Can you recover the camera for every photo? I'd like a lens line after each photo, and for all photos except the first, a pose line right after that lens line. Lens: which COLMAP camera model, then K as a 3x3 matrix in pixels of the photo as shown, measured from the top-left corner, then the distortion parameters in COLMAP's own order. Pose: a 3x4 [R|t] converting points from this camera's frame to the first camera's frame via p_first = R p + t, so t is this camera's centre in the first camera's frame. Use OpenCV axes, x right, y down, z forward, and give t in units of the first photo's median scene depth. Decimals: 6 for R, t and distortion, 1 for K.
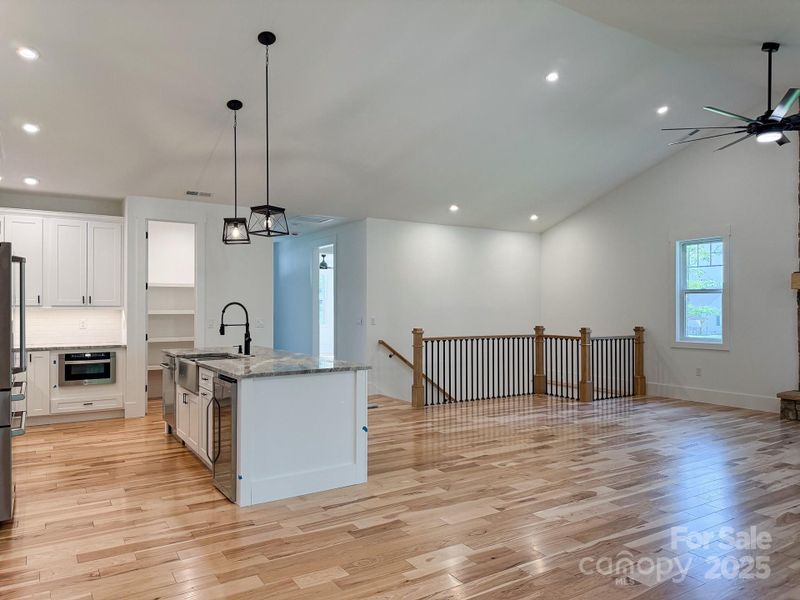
lens RADIAL K [[562.3, 0, 400.0], [0, 562.3, 300.0], [0, 0, 1]] dist [0.076081, -0.127770]
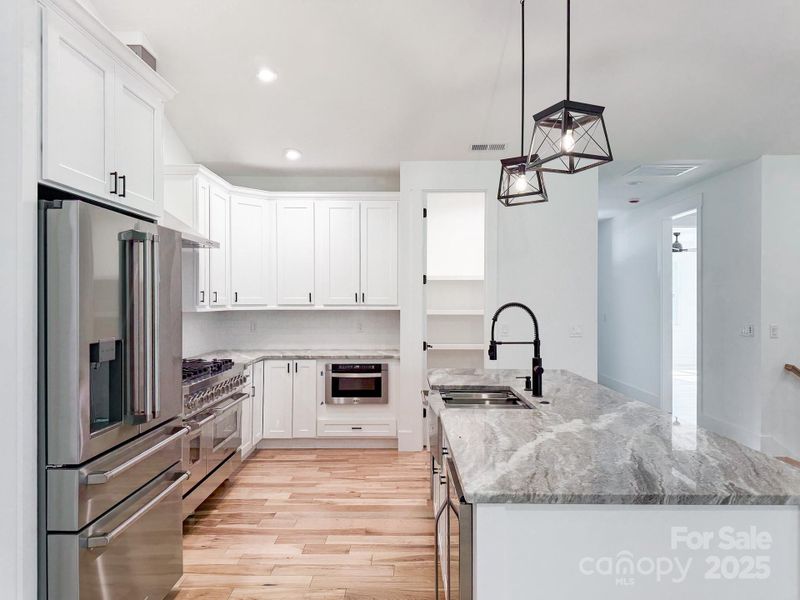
lens RADIAL K [[575.6, 0, 400.0], [0, 575.6, 300.0], [0, 0, 1]] dist [0.098762, -0.143793]
pose [[0.841298, -0.000352, -0.540572, -0.059042], [0.005935, 0.999946, 0.008585, -0.003480], [0.540539, -0.010431, 0.841254, 0.352257]]
